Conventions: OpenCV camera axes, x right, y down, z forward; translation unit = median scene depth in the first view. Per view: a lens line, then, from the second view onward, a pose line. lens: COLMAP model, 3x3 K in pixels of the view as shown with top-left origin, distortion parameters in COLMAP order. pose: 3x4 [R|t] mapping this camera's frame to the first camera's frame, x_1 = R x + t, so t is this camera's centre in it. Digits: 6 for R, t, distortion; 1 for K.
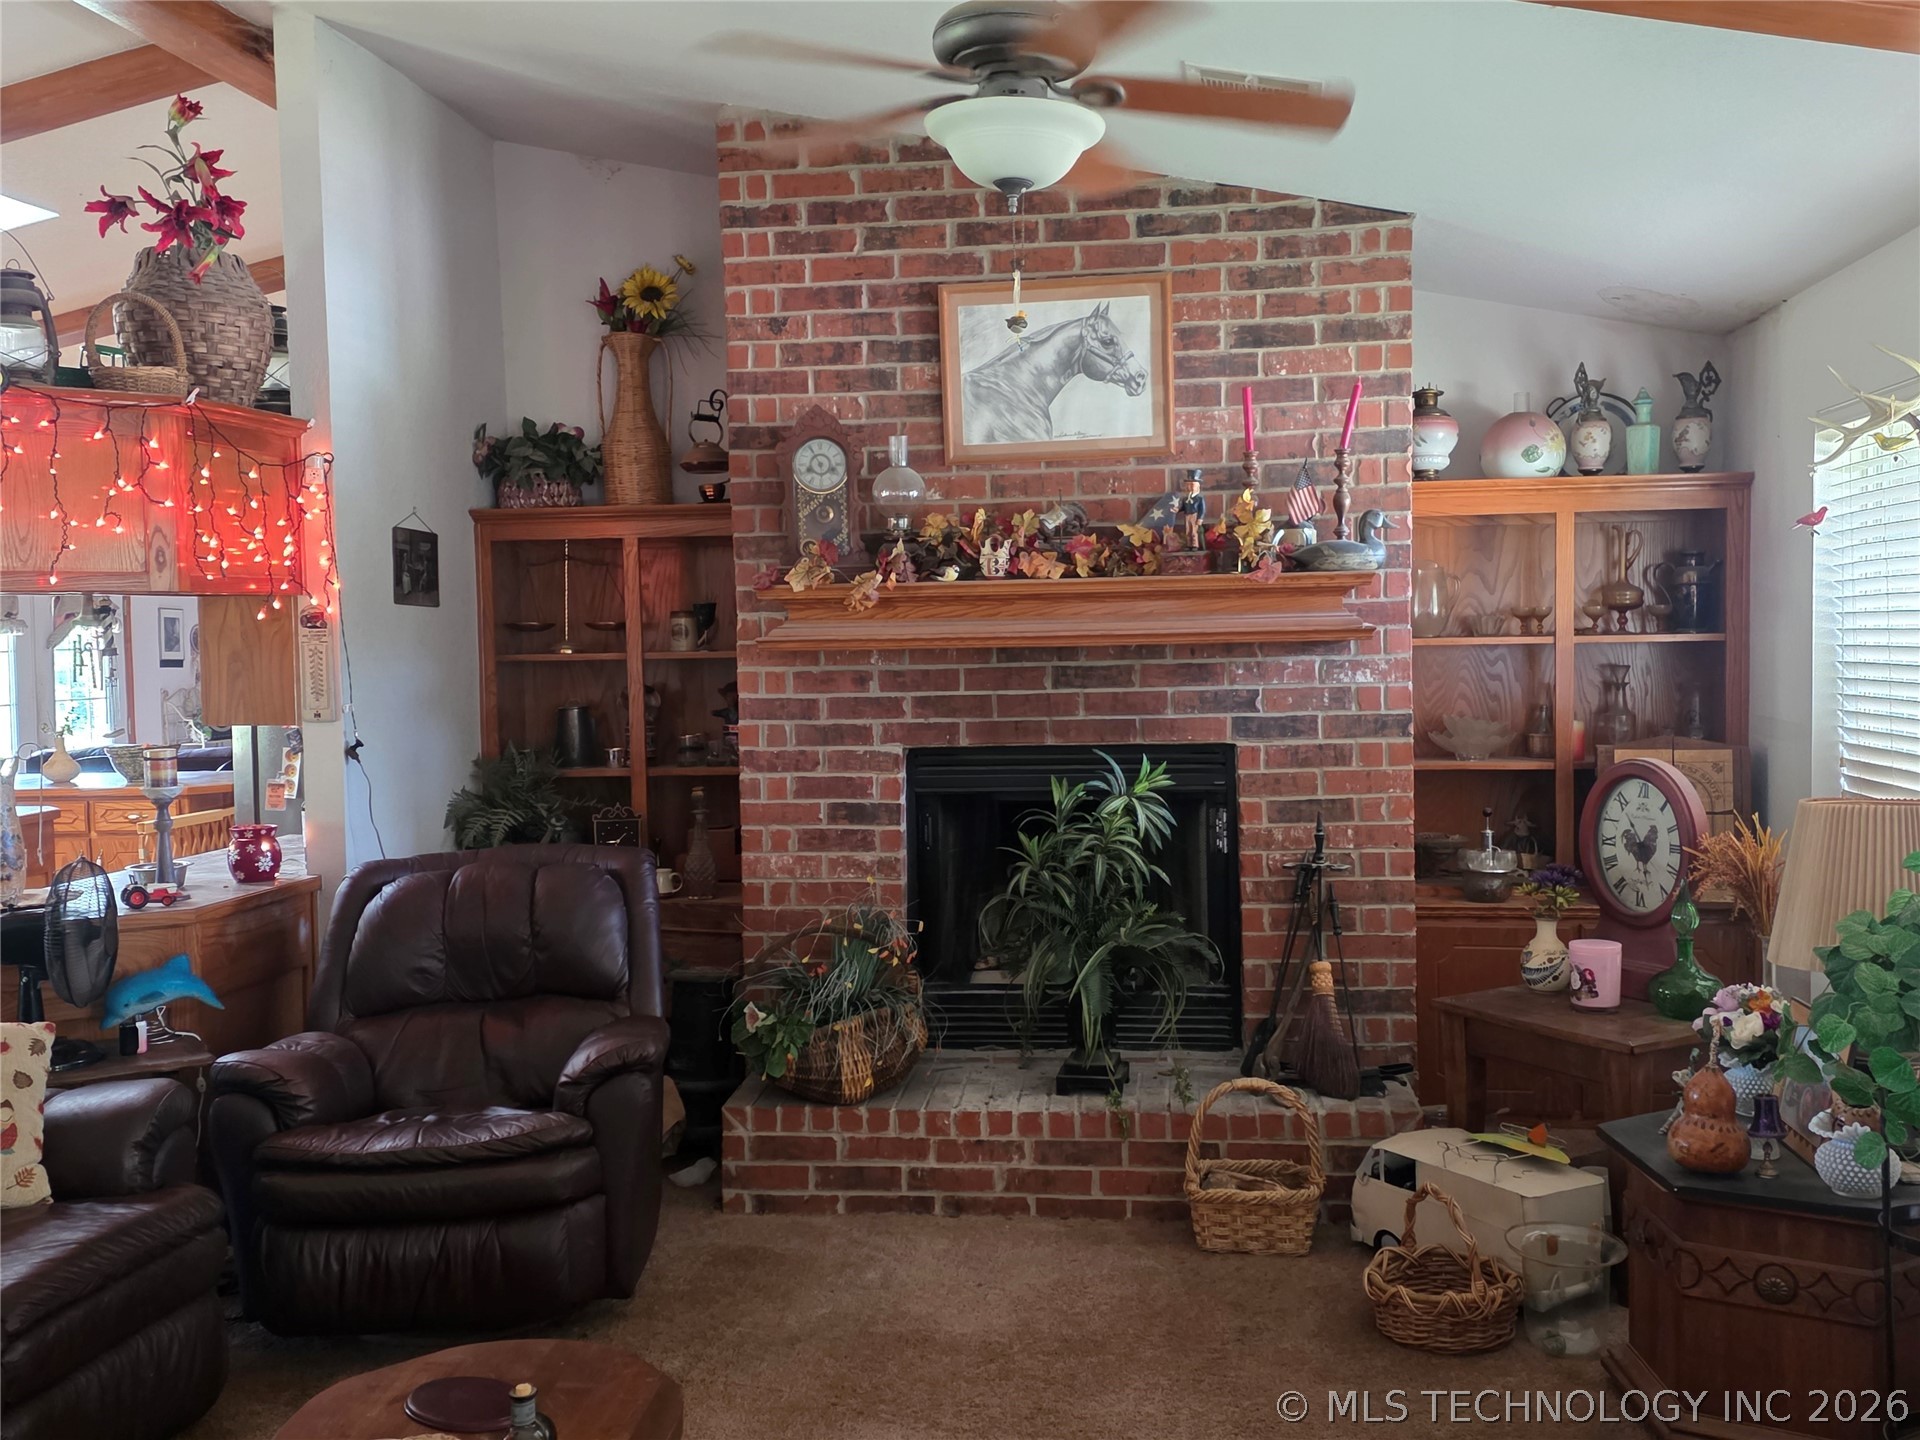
lens RADIAL K [[1783.1, 0, 997.9], [0, 1783.1, 698.1], [0, 0, 1]] dist [0.141566, 0.000000]
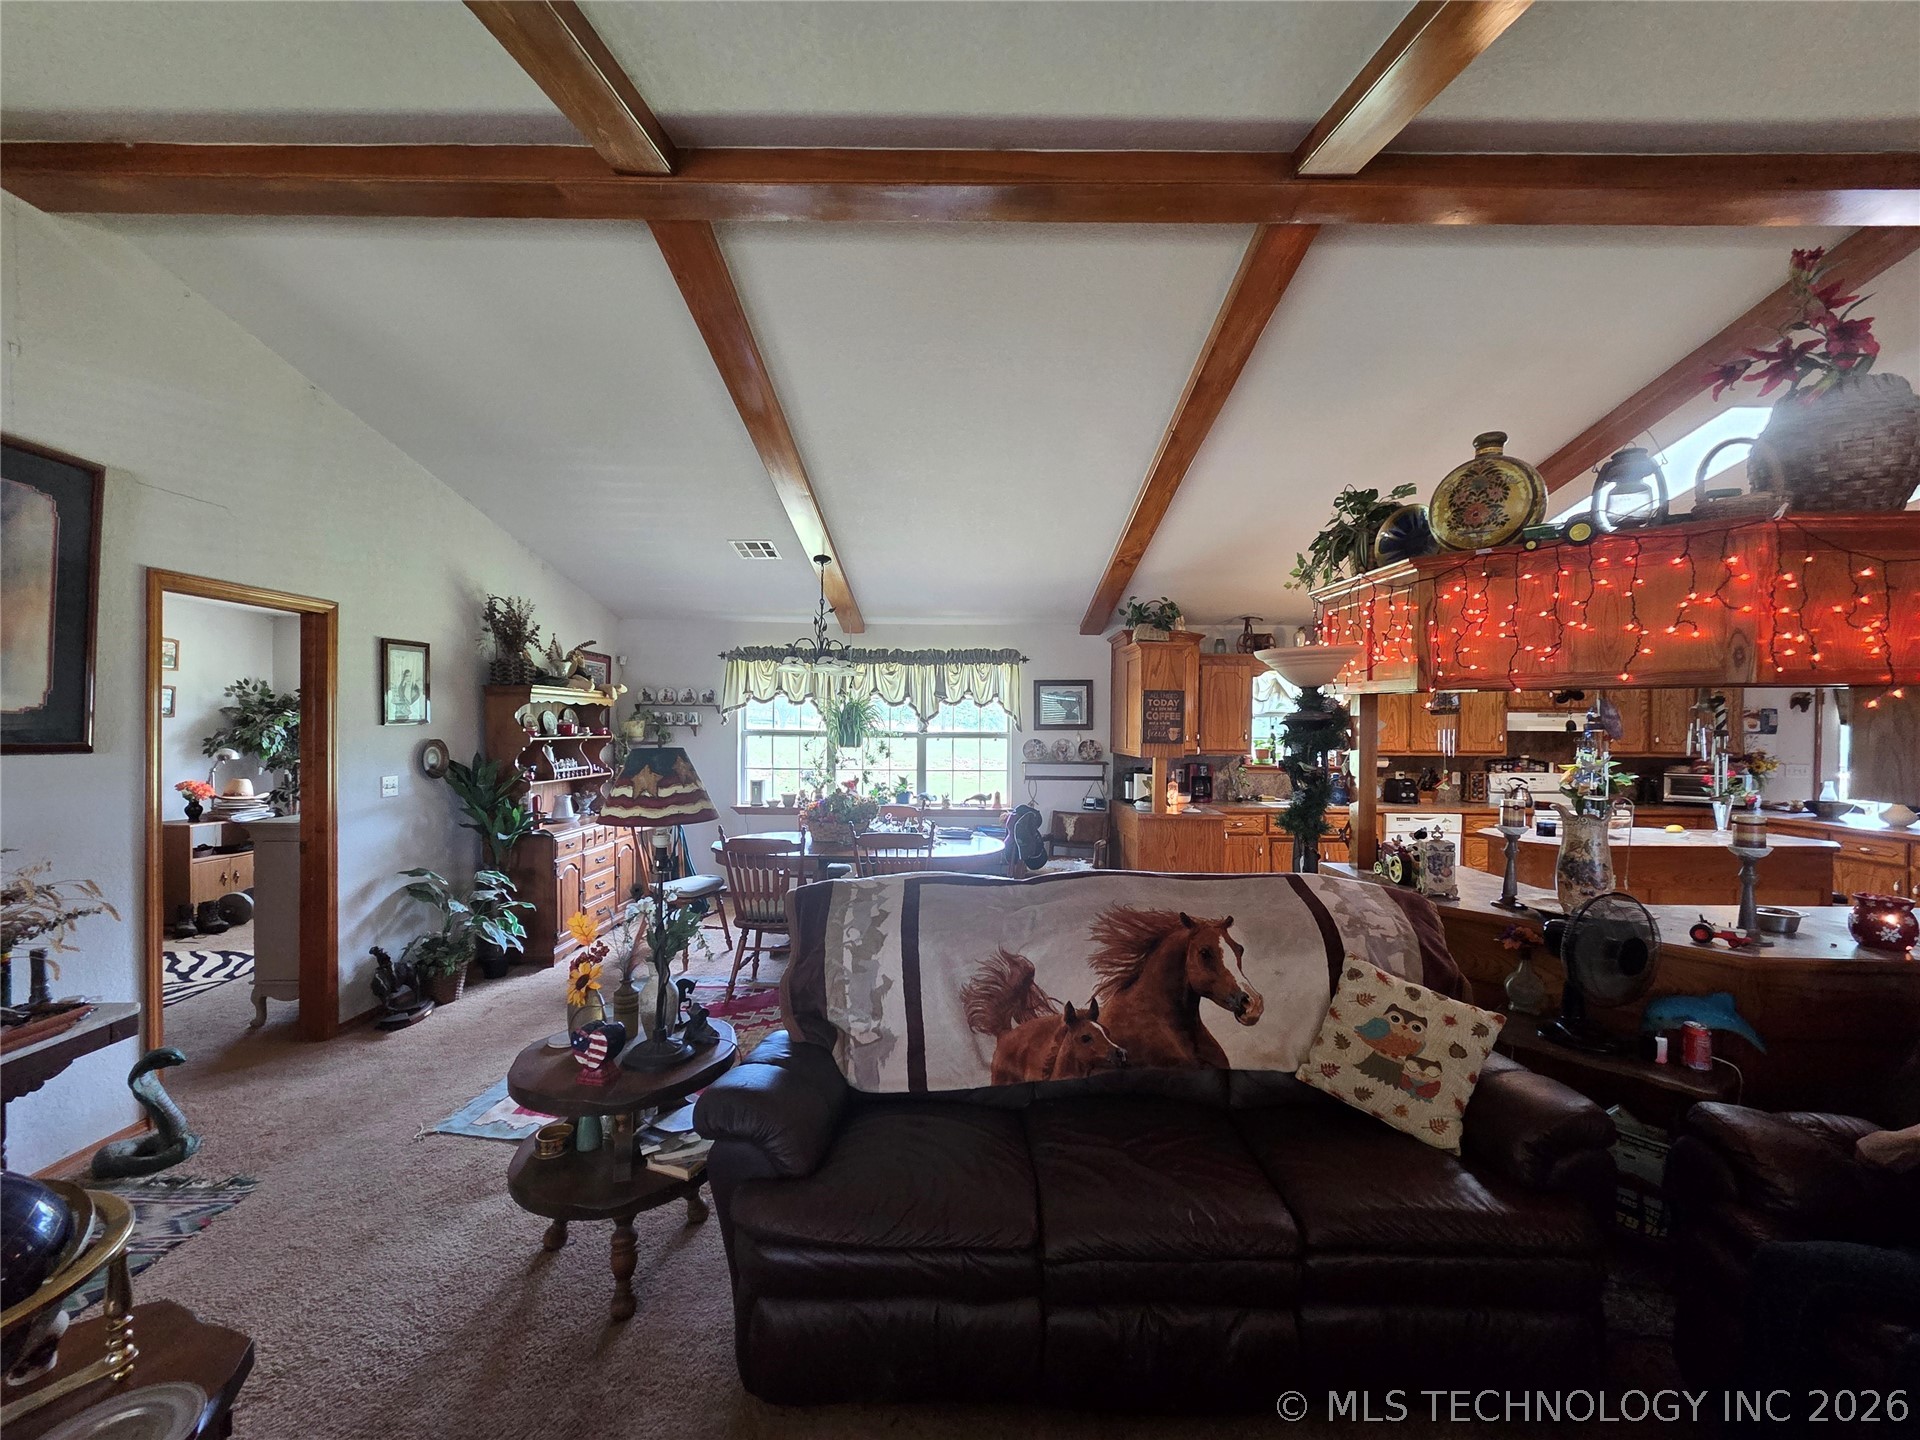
lens RADIAL K [[794.7, 0, 958.0], [0, 794.7, 724.3], [0, 0, 1]] dist [0.001967, -0.000106]
pose [[0.118267, 0.028602, -0.992570, -0.004191], [-0.048115, 0.998576, 0.023042, -0.016532], [0.991815, 0.045033, 0.119475, 0.374902]]
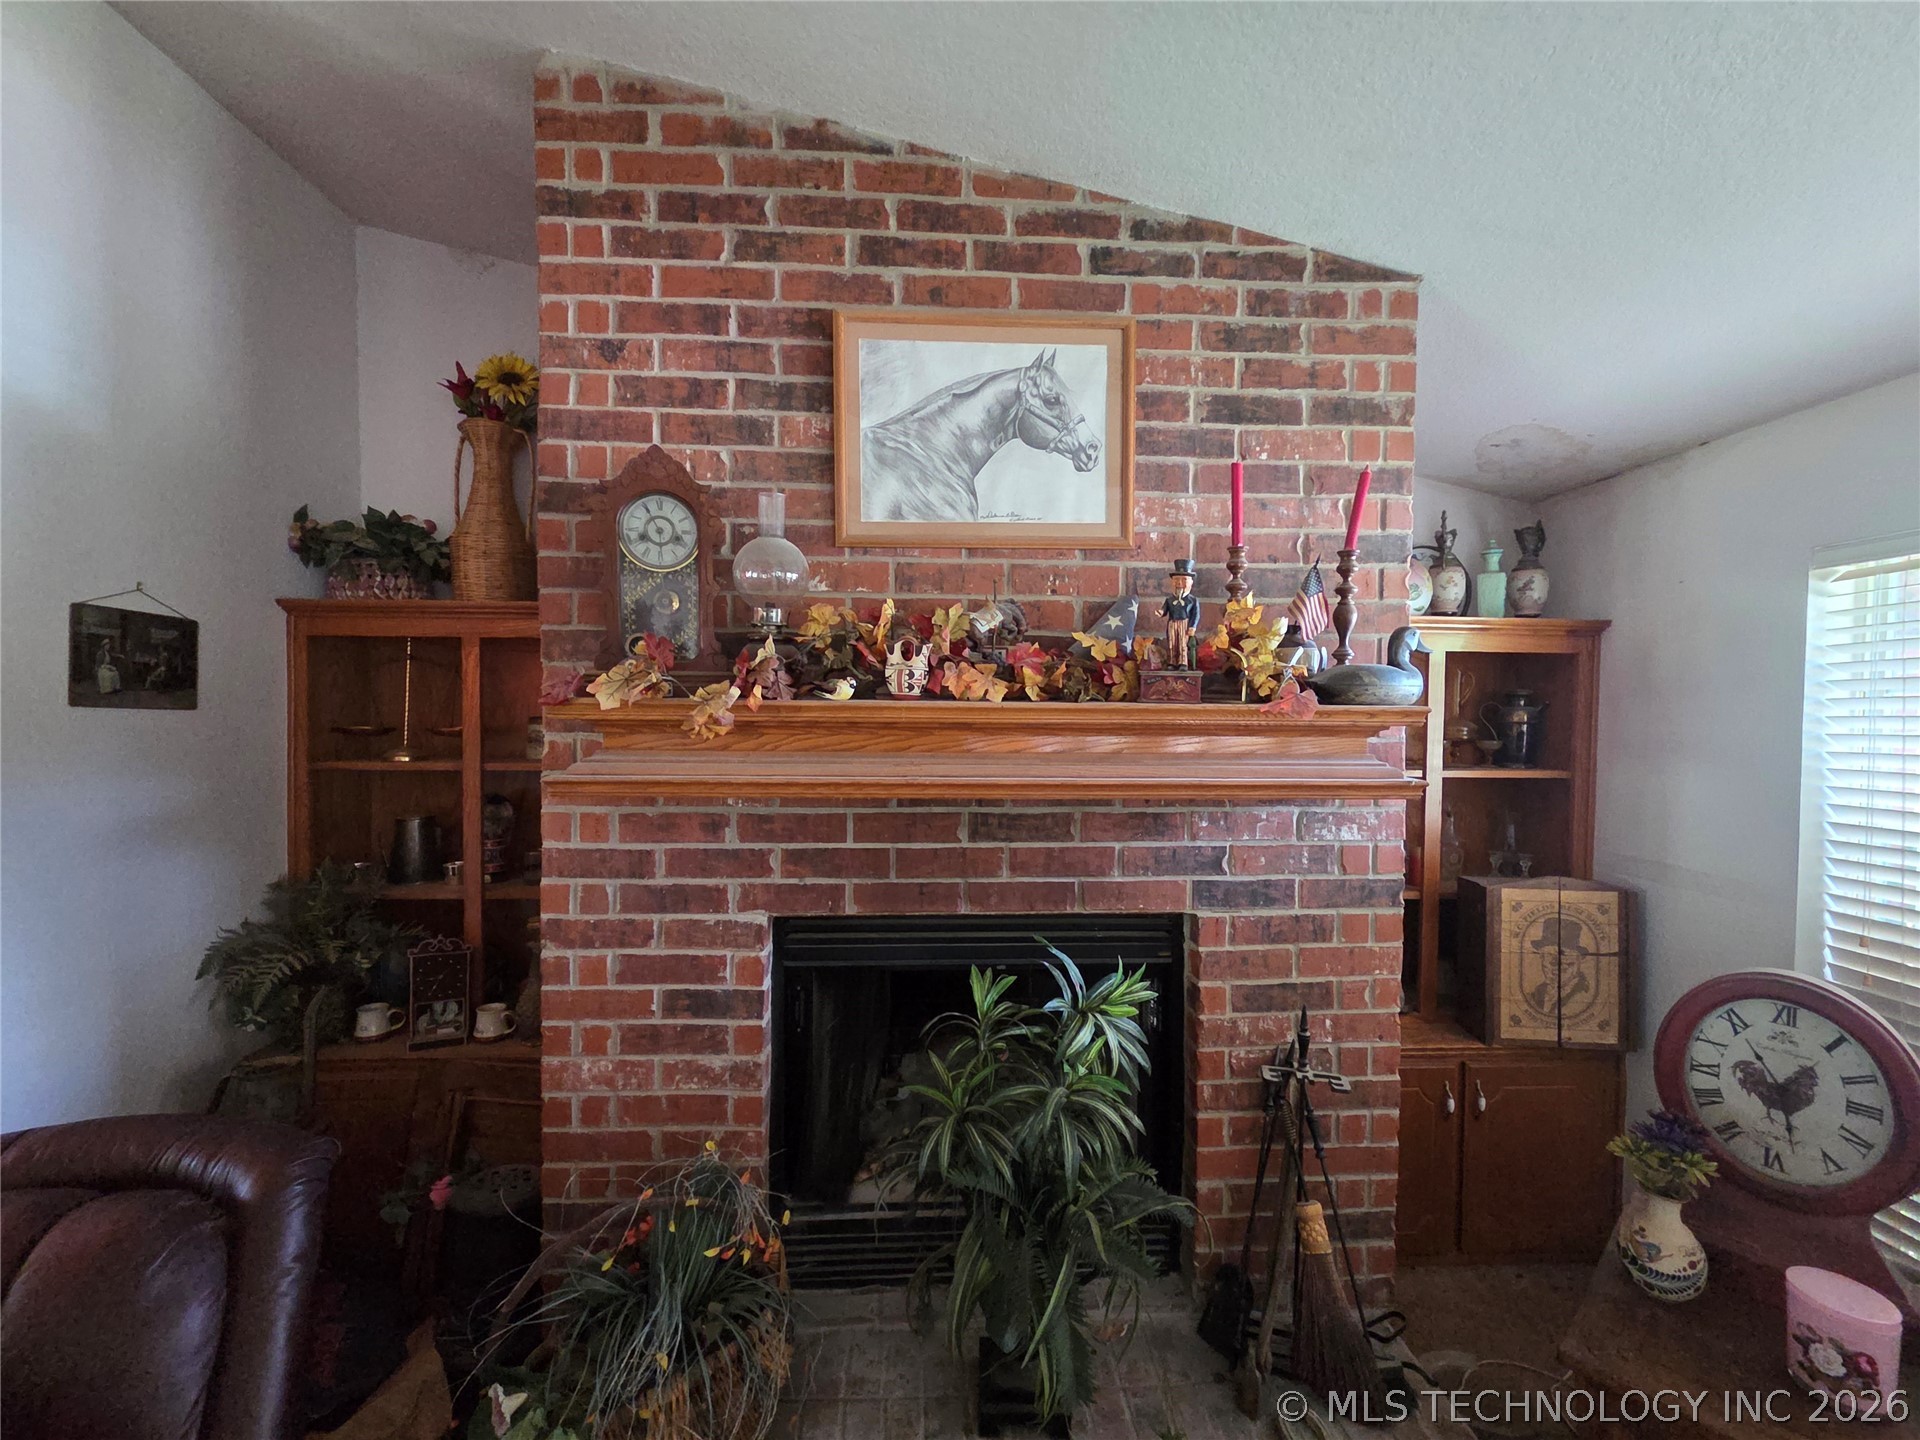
lens RADIAL K [[794.7, 0, 970.1], [0, 794.7, 729.9], [0, 0, 1]] dist [0.001967, -0.000106]
pose [[0.984183, 0.024914, 0.175394, -0.030678], [-0.021786, 0.999568, -0.019735, -0.047356], [-0.175810, 0.015601, 0.984301, 0.662622]]
